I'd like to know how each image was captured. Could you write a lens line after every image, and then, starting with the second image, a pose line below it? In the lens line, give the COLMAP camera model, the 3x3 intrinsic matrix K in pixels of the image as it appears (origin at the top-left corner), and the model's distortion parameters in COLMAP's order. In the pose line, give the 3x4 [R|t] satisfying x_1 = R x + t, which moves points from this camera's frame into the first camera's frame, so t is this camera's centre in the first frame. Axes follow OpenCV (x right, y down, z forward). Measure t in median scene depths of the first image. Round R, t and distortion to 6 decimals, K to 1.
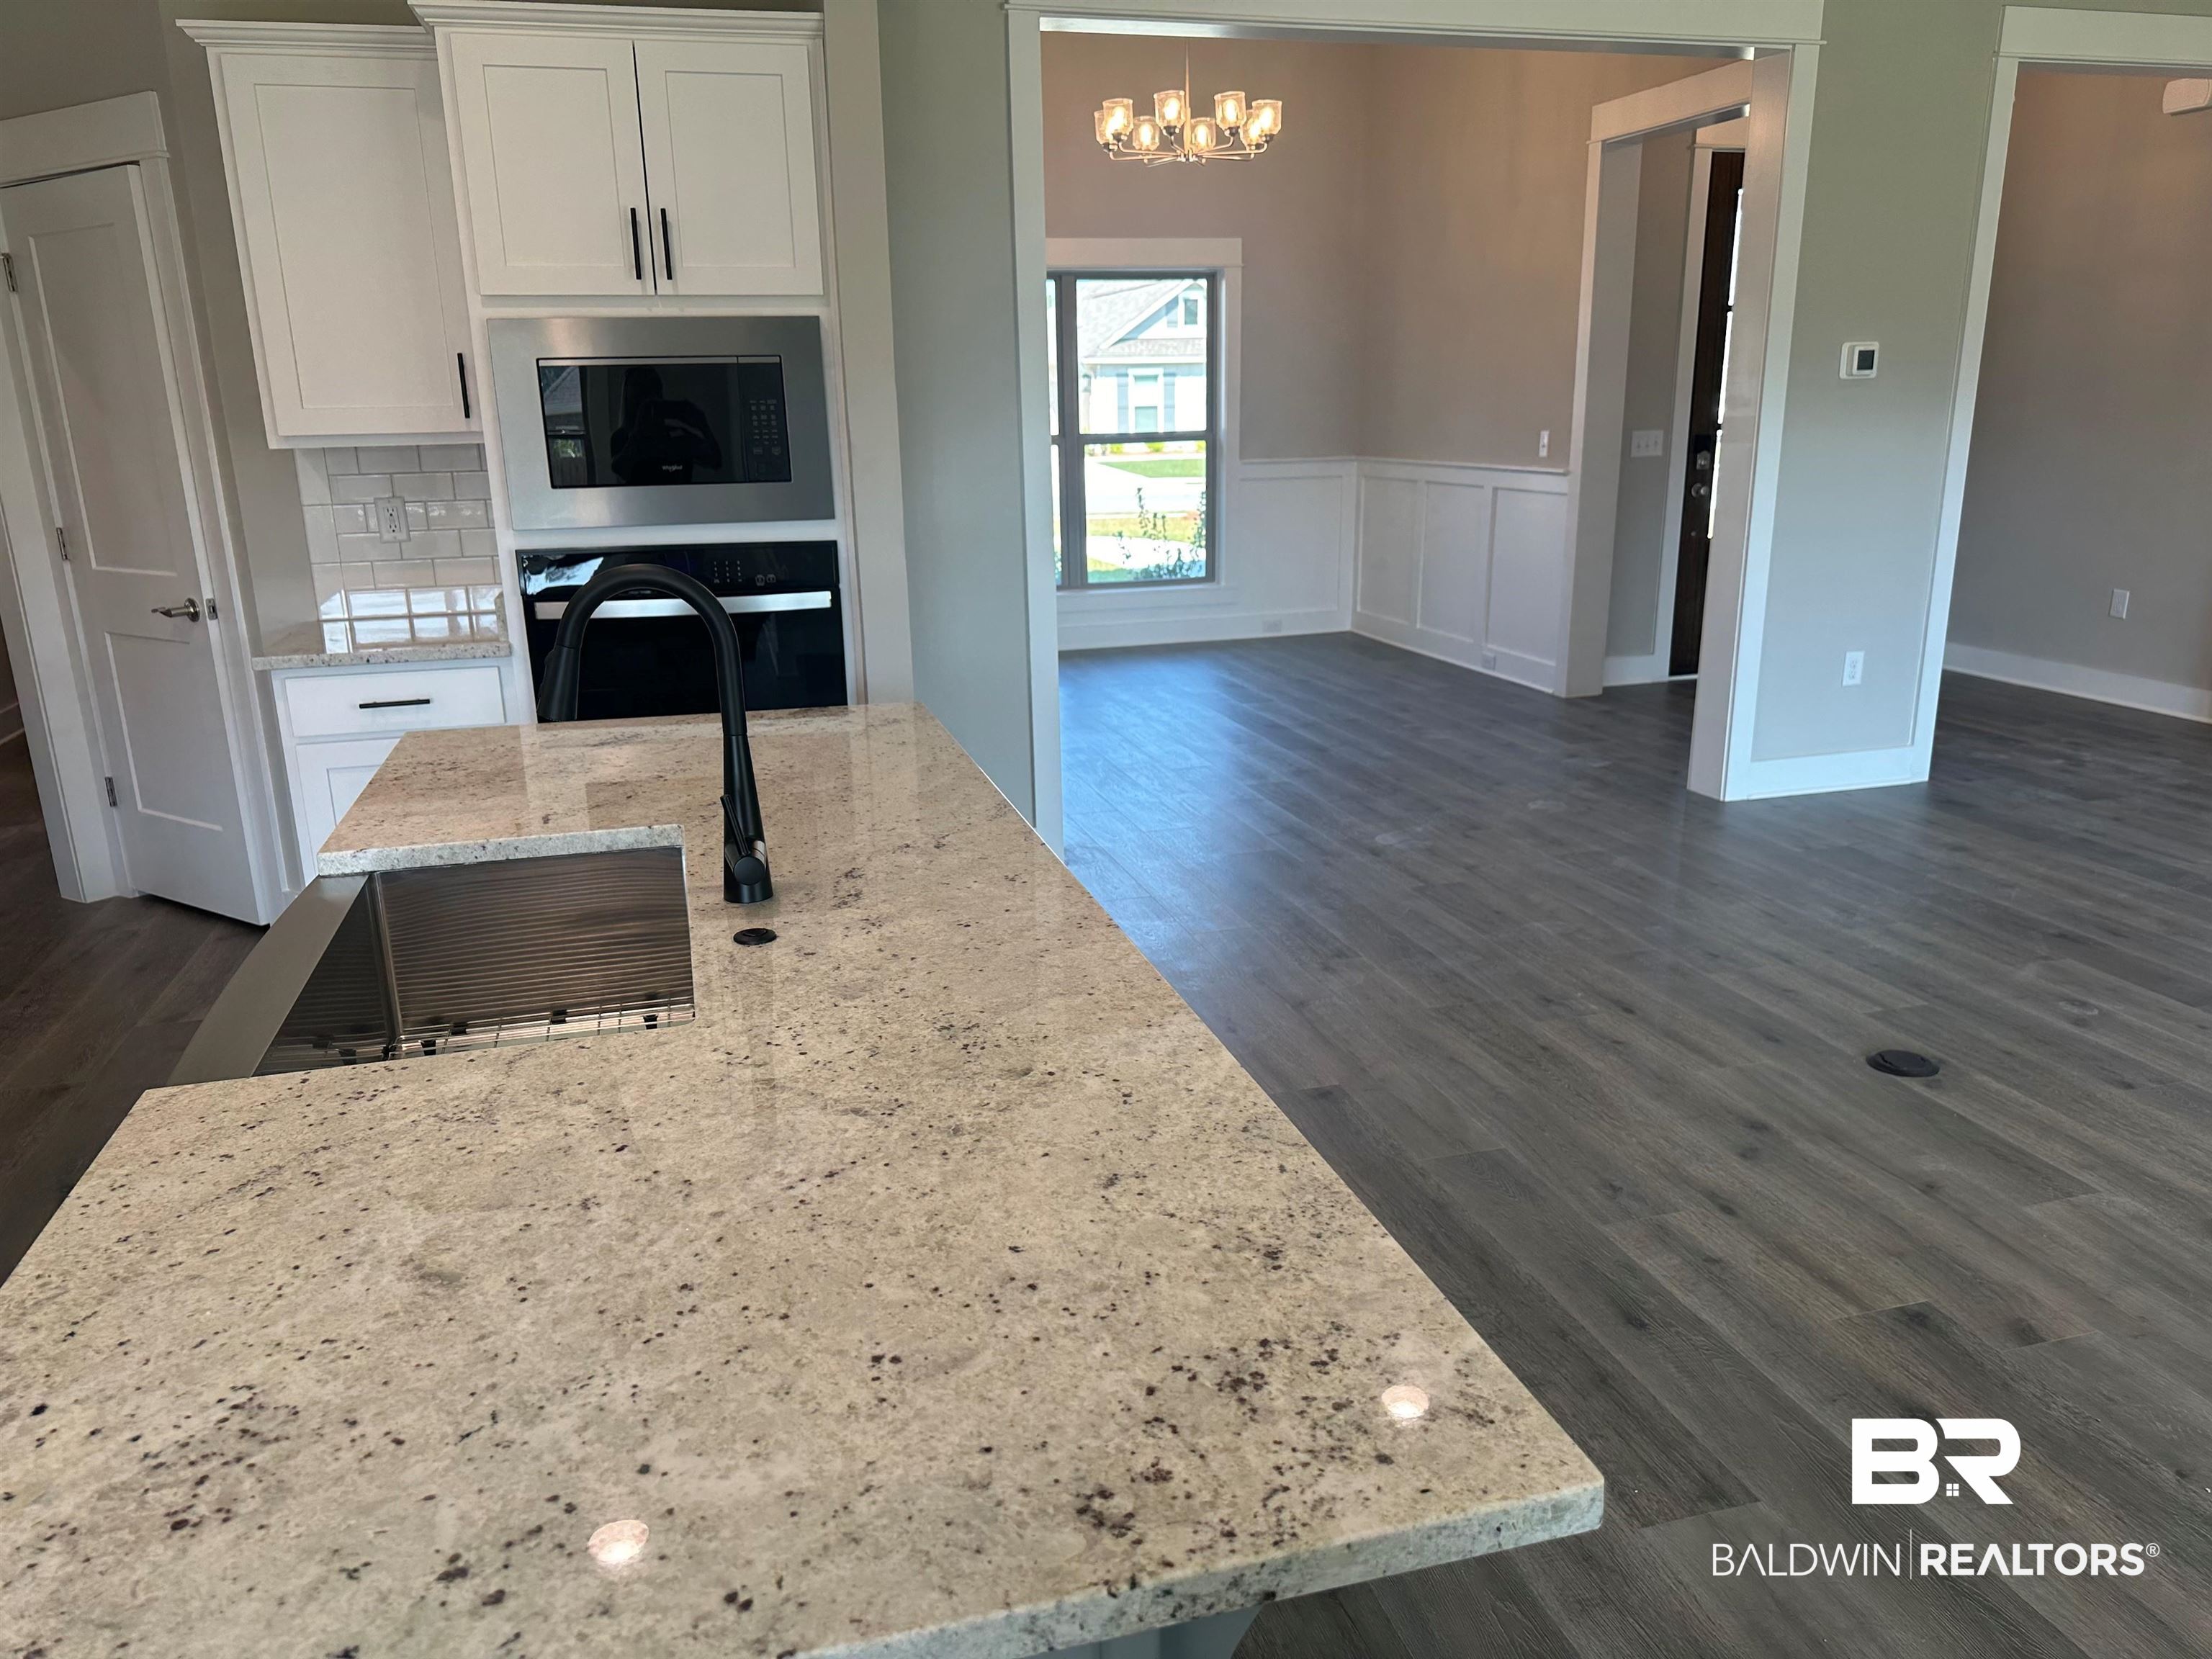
lens RADIAL K [[1553.6, 0, 1094.4], [0, 1553.6, 835.1], [0, 0, 1]] dist [0.141777, -0.259721]
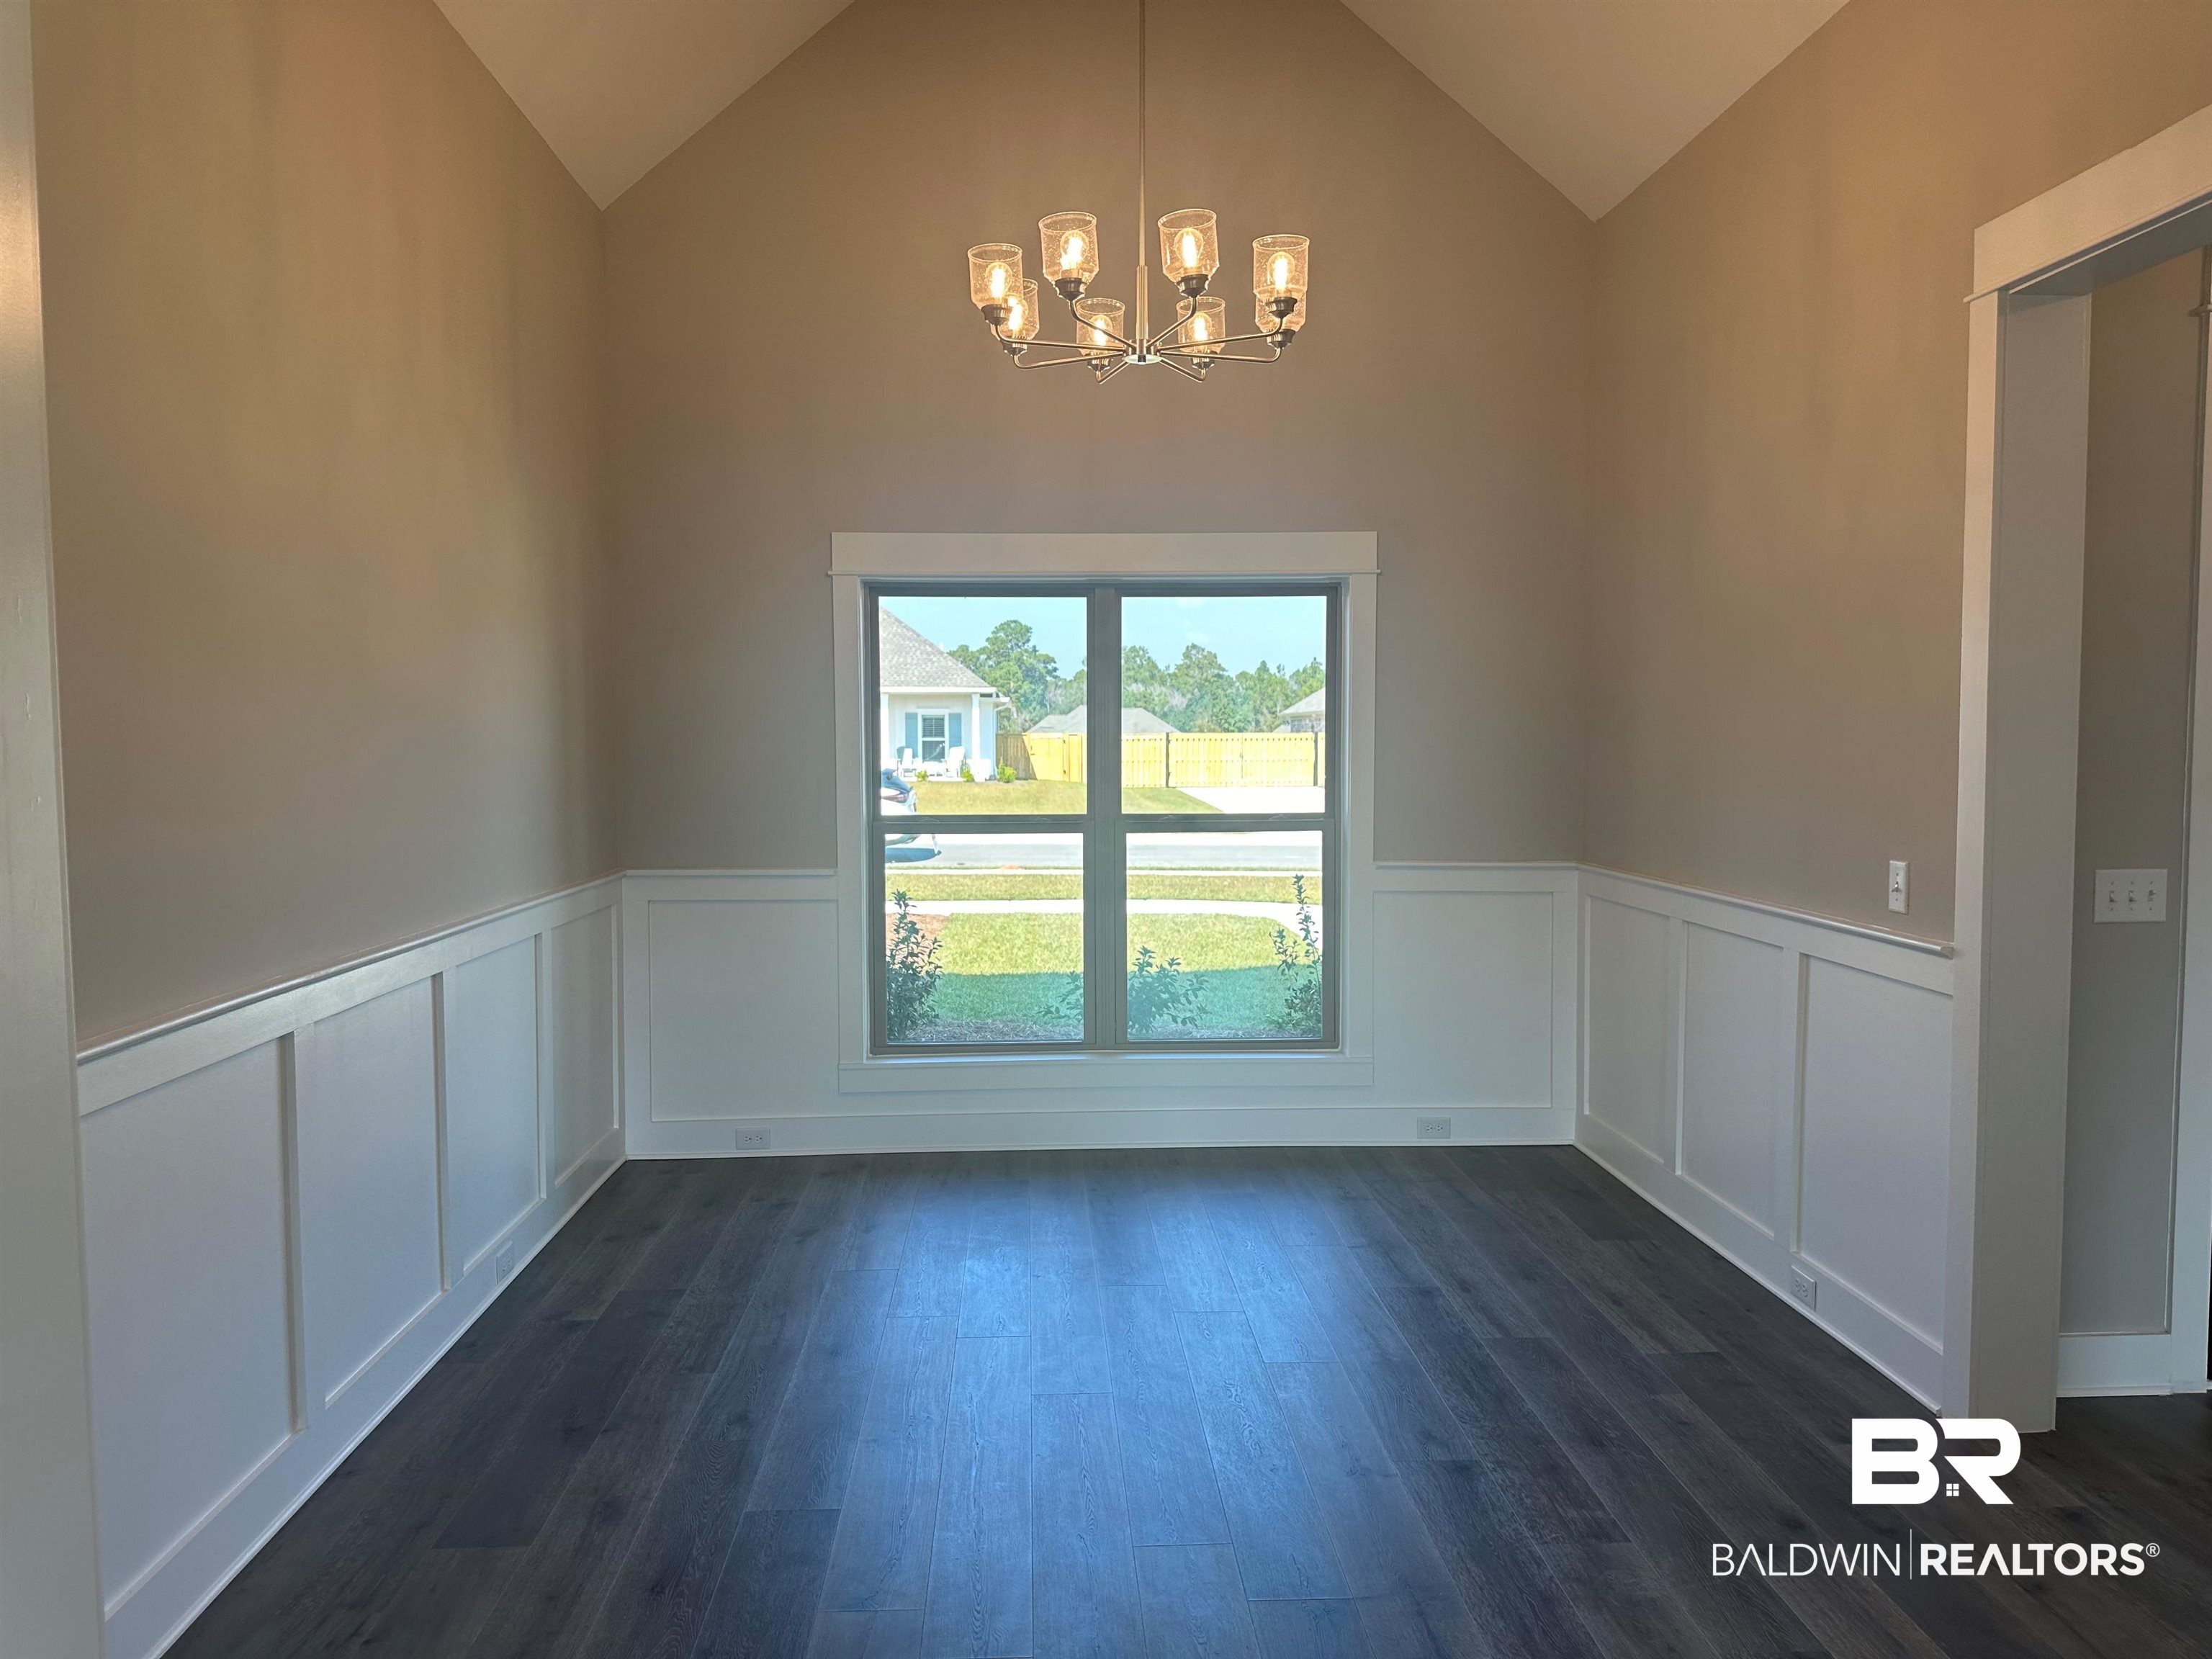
lens RADIAL K [[1566.5, 0, 1106.0], [0, 1566.5, 829.5], [0, 0, 1]] dist [0.145693, -0.190551]
pose [[0.977635, 0.028517, -0.208366, 0.147001], [-0.072082, 0.976188, -0.204599, -0.144216], [0.197570, 0.215043, 0.956411, 0.466199]]
